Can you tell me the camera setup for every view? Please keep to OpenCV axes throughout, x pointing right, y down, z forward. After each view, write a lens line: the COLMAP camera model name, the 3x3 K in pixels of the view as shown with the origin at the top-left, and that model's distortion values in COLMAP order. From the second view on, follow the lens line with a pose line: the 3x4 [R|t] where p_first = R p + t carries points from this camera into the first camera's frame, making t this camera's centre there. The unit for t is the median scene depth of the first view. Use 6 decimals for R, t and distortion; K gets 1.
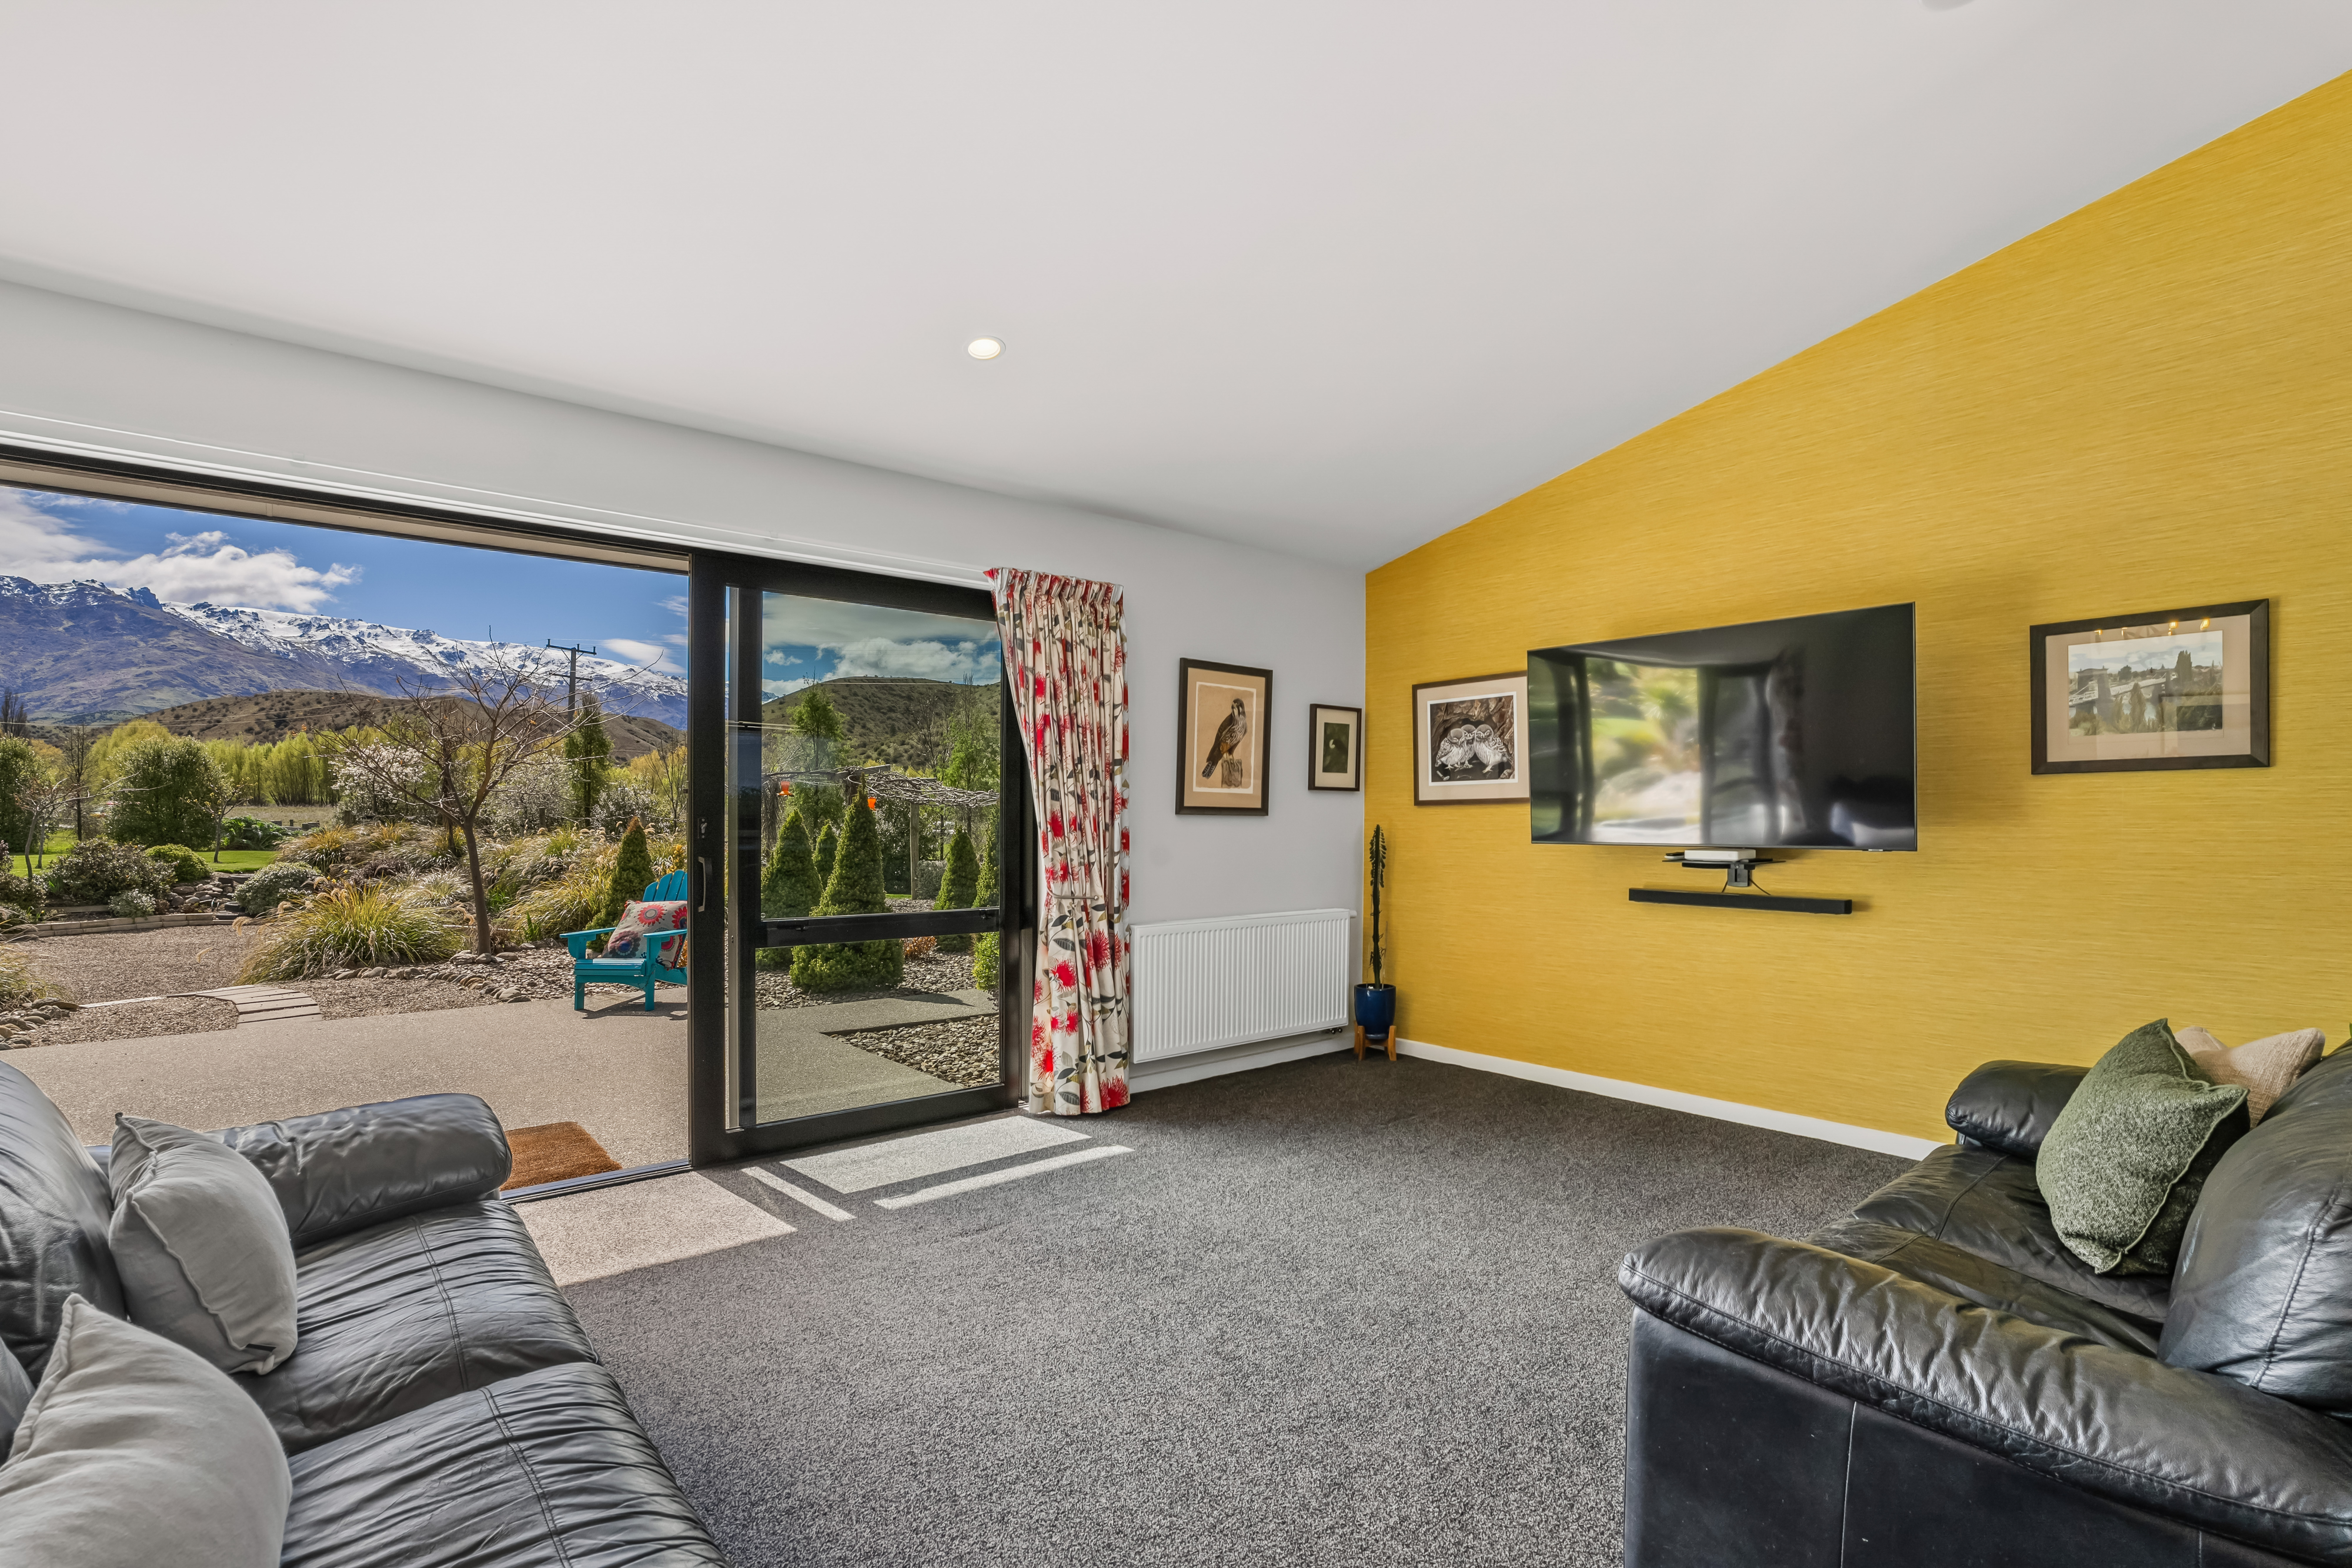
lens RADIAL K [[1075.2, 0, 1181.3], [0, 1075.2, 830.6], [0, 0, 1]] dist [-0.036352, 0.010839]
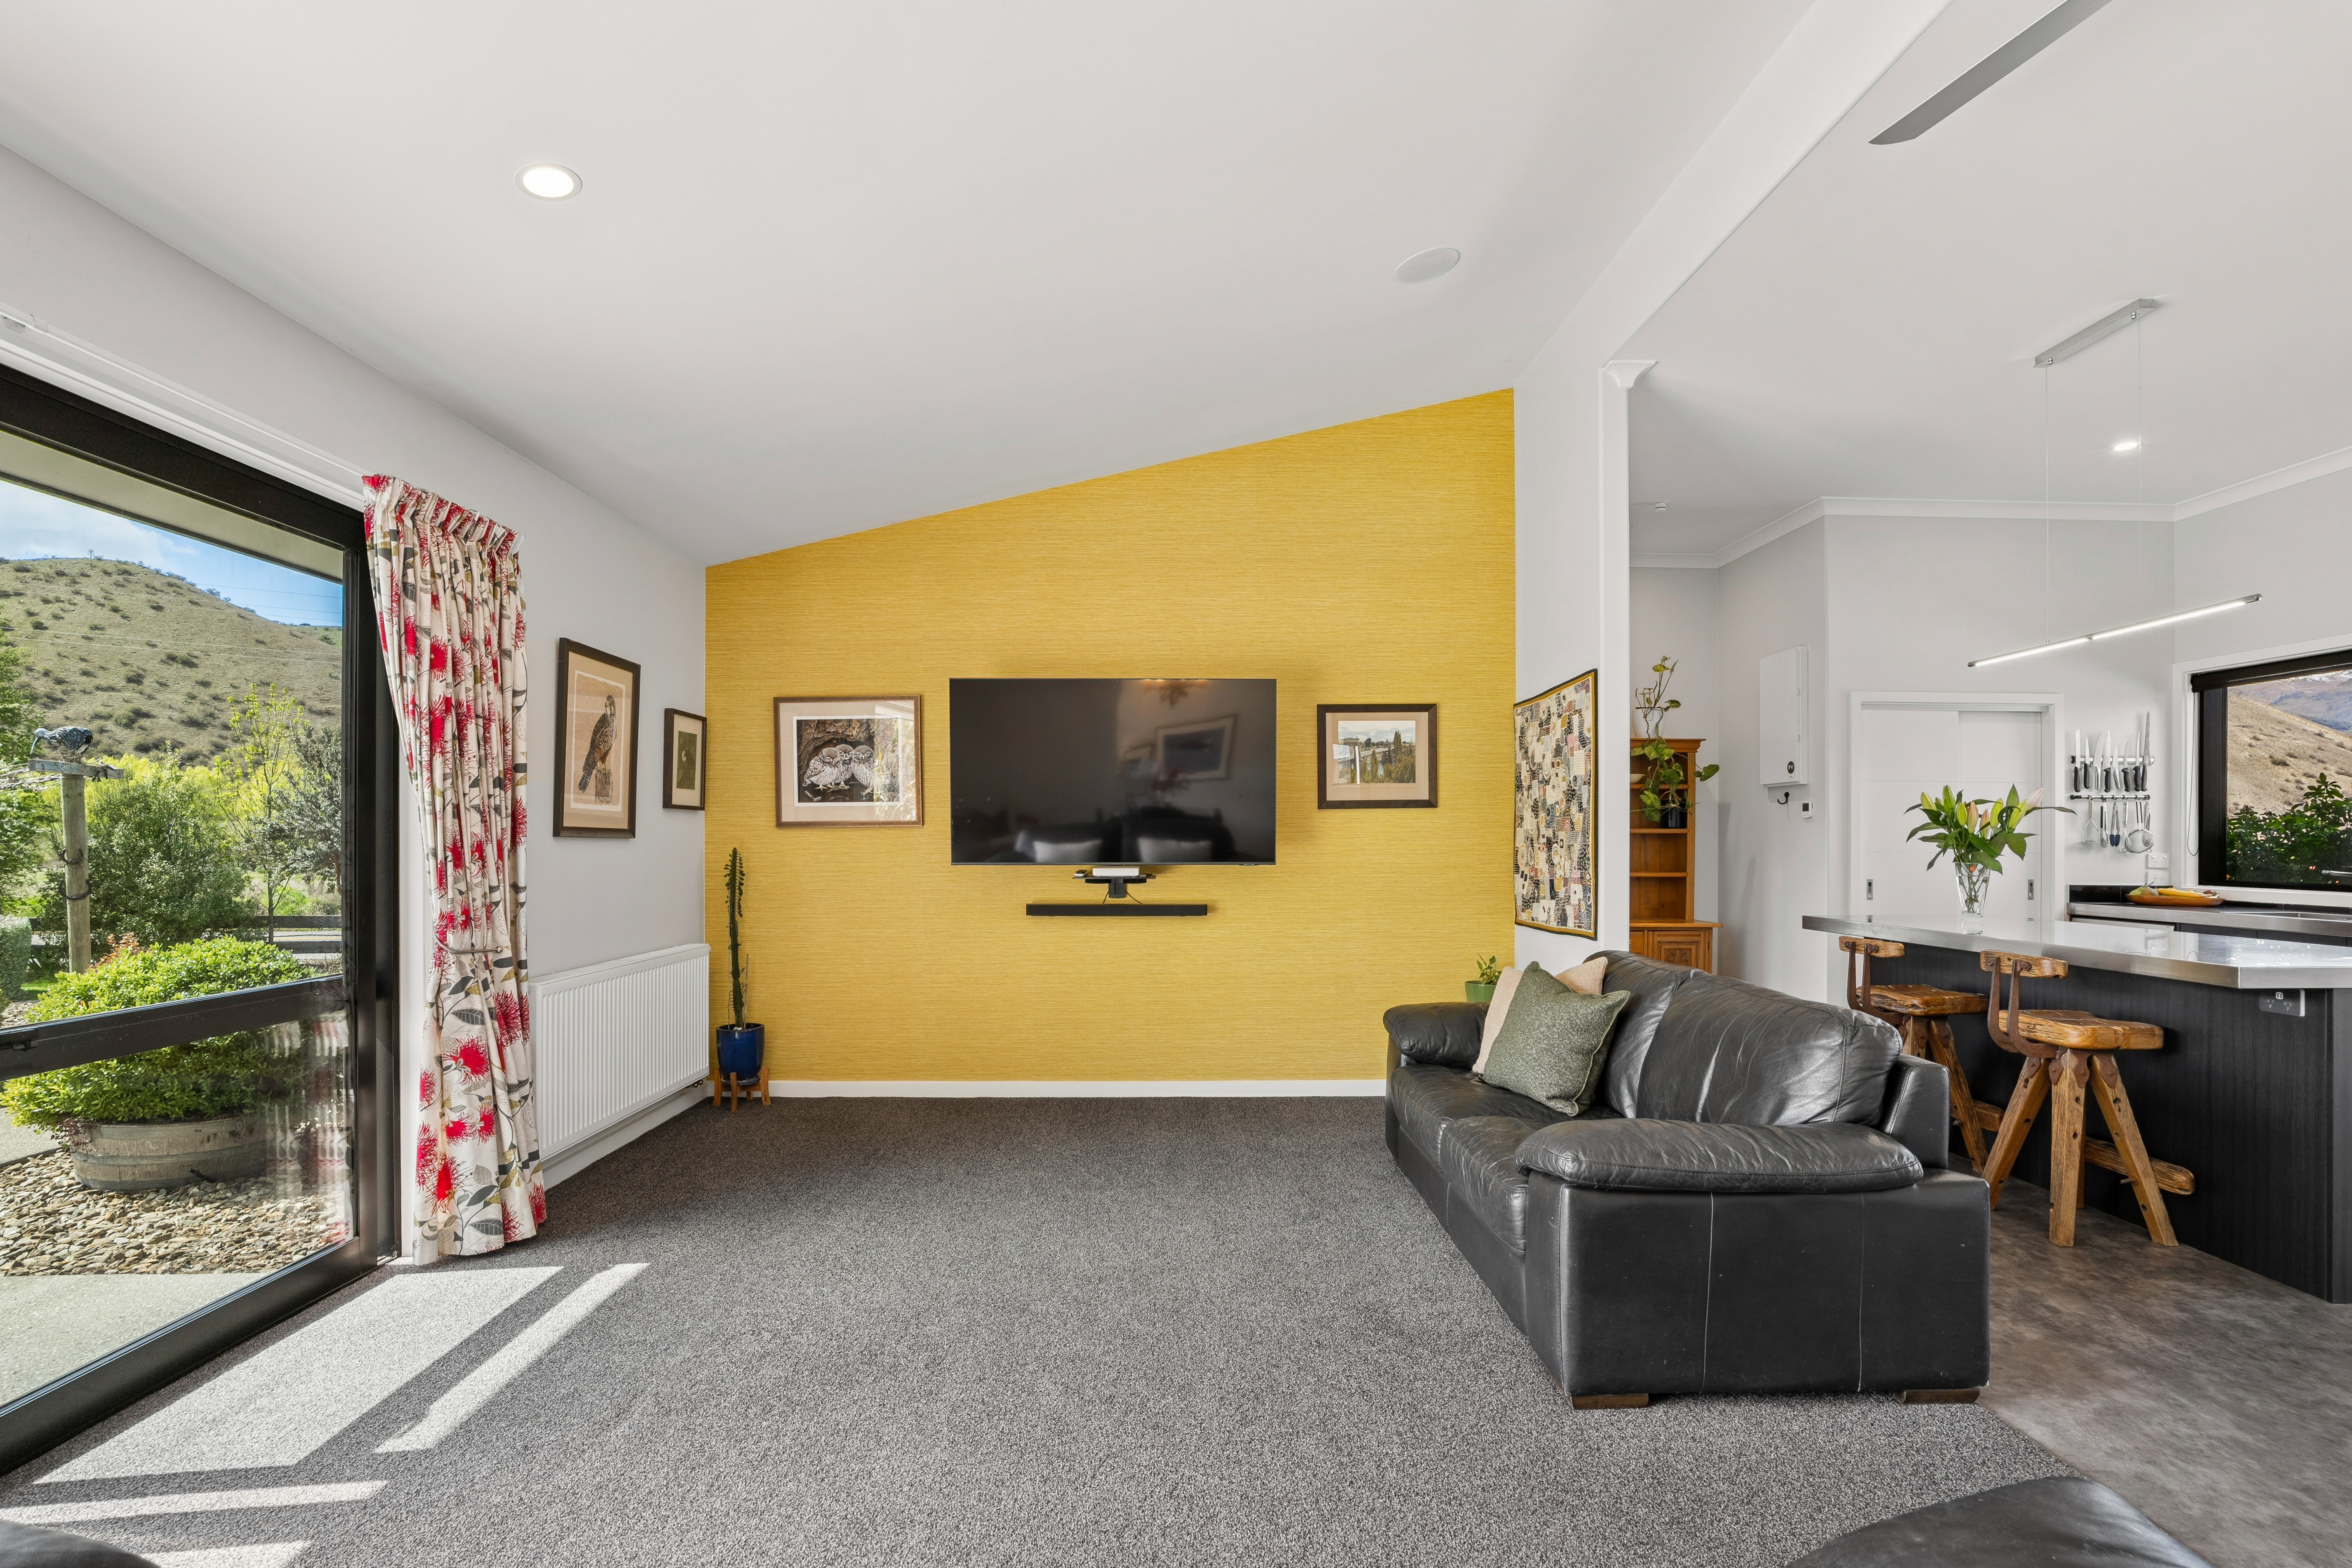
lens RADIAL K [[1075.2, 0, 1186.3], [0, 1075.2, 840.2], [0, 0, 1]] dist [-0.036352, 0.010839]
pose [[0.635322, -0.002831, 0.772242, -0.350303], [0.011426, 0.999918, -0.005735, -0.003479], [-0.772163, 0.012467, 0.635302, 0.175408]]
